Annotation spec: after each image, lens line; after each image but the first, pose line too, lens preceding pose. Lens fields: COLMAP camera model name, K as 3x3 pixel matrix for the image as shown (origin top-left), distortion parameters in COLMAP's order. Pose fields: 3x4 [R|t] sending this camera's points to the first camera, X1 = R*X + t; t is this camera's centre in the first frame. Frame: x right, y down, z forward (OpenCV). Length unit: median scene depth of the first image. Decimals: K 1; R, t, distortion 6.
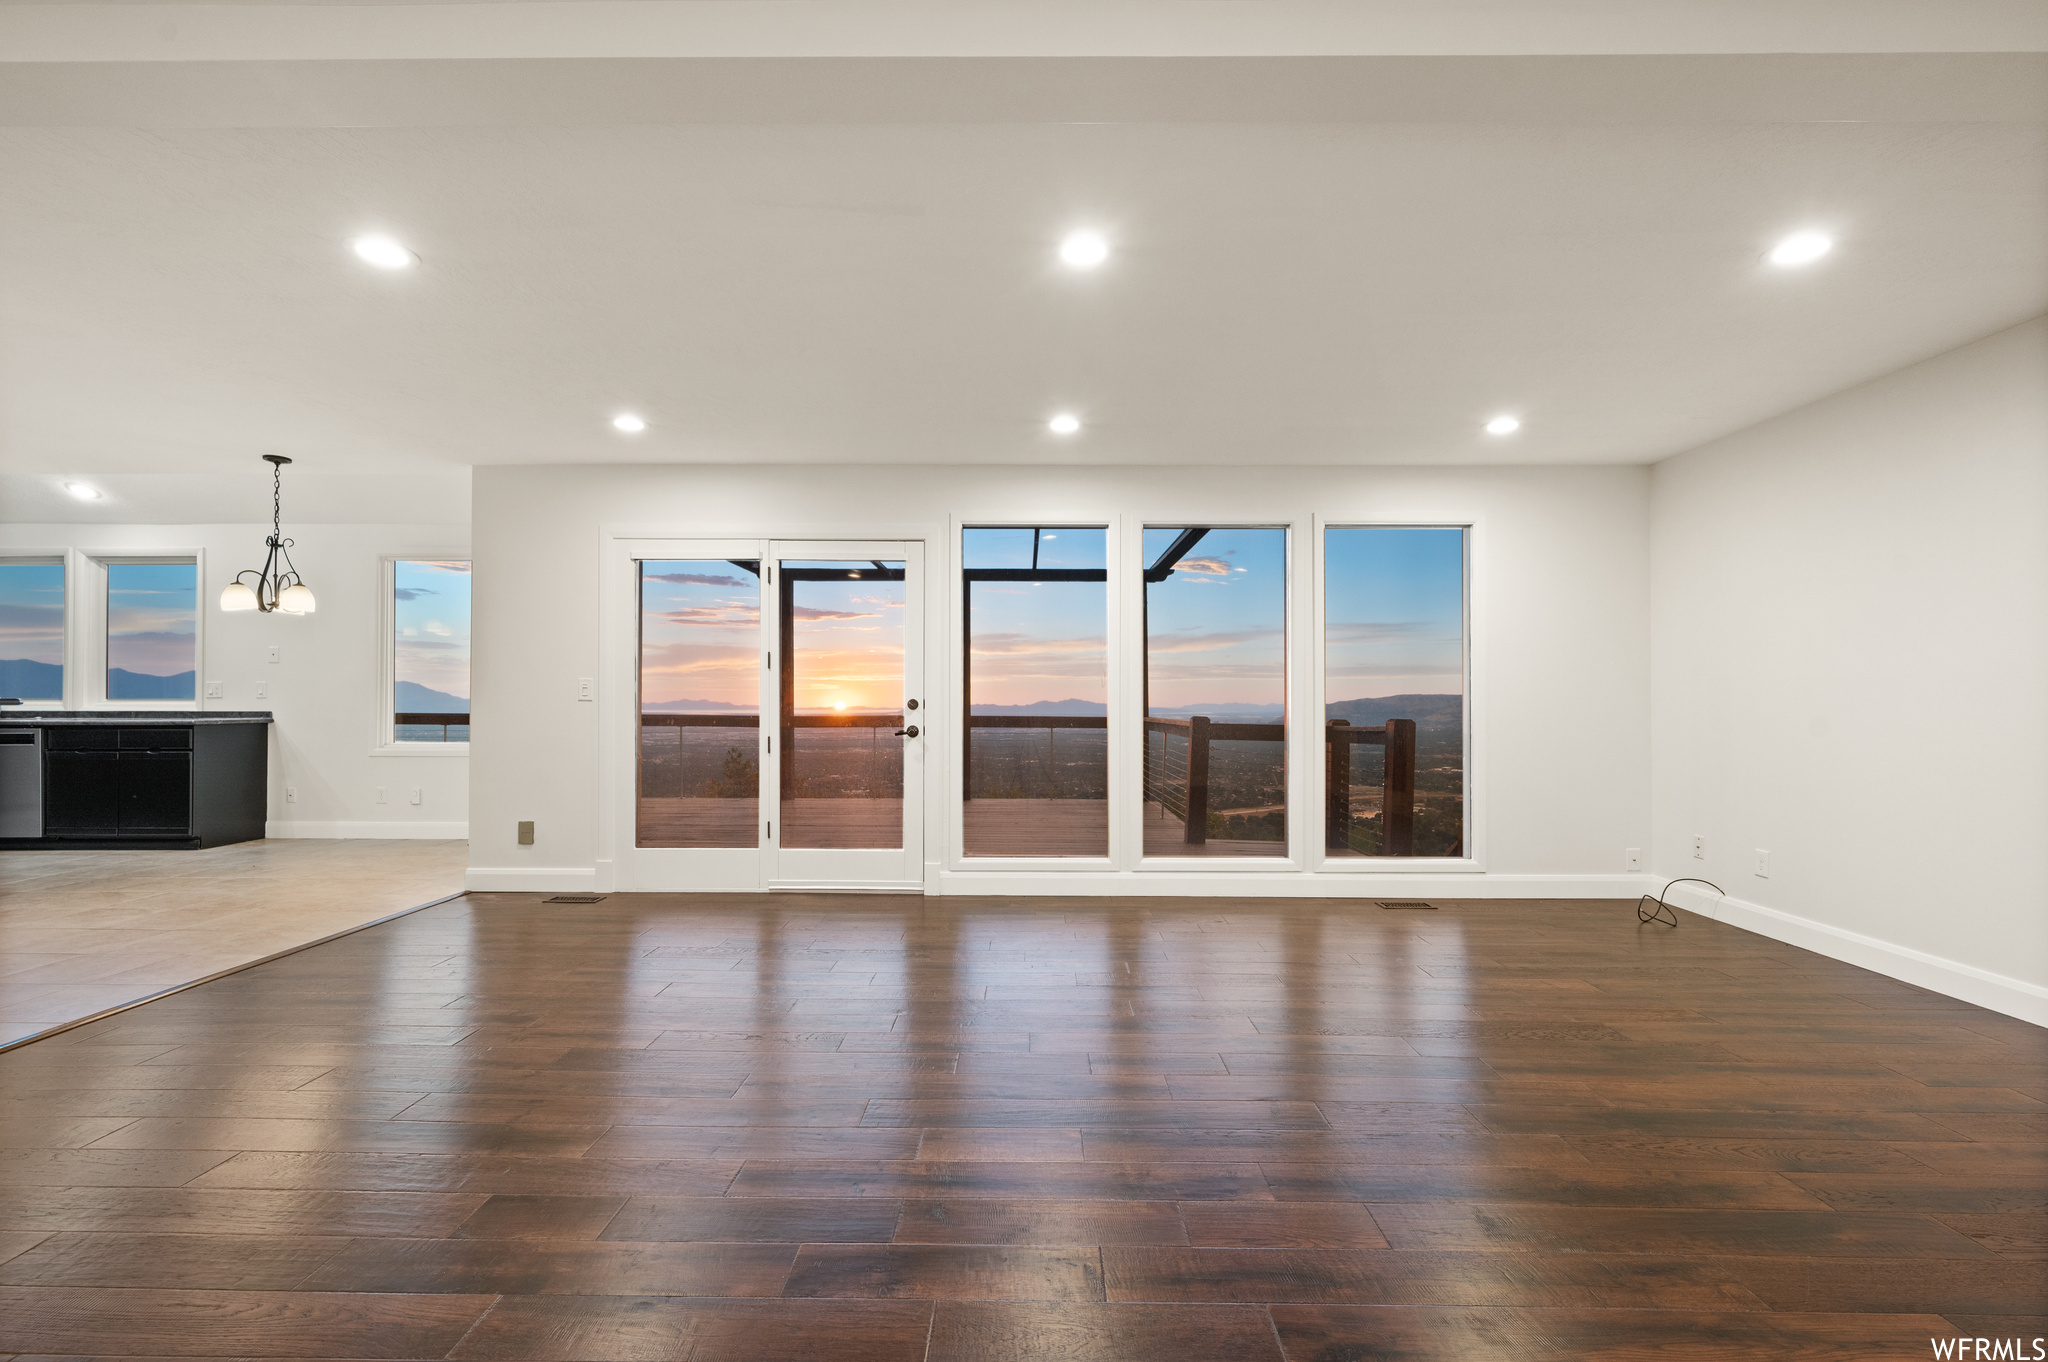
lens RADIAL K [[897.5, 0, 1020.0], [0, 897.5, 702.2], [0, 0, 1]] dist [0.002823, -0.000204]
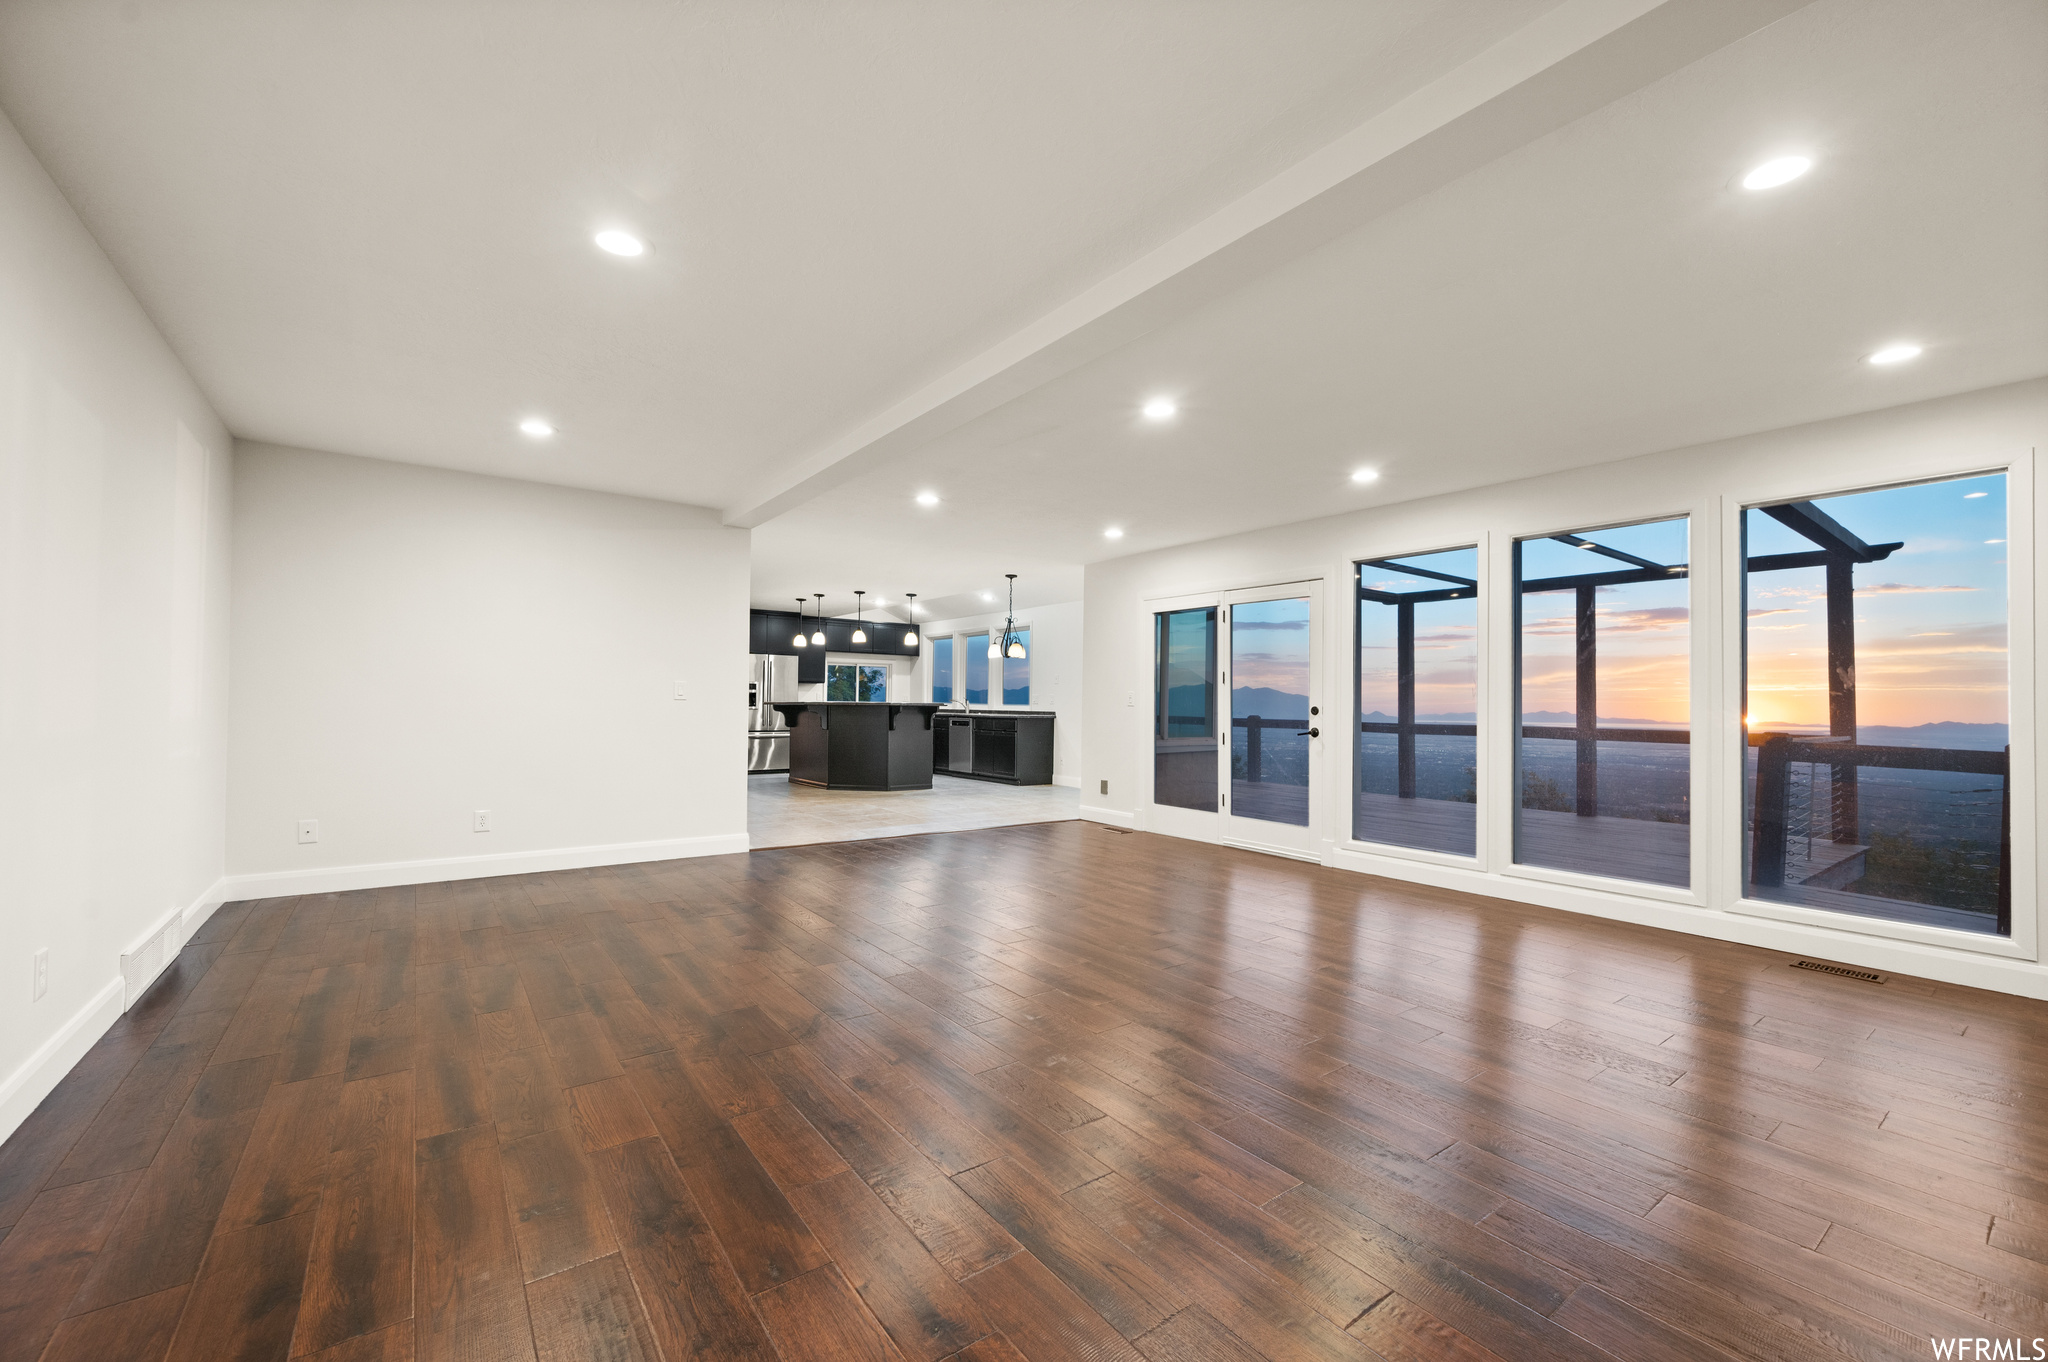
lens RADIAL K [[827.7, 0, 1032.5], [0, 827.7, 698.6], [0, 0, 1]] dist [0.001660, -0.000037]
pose [[0.608567, -0.000206, -0.793502, 0.550041], [-0.013183, 0.999859, -0.010369, 0.002548], [0.793393, 0.016771, 0.608479, -0.011317]]
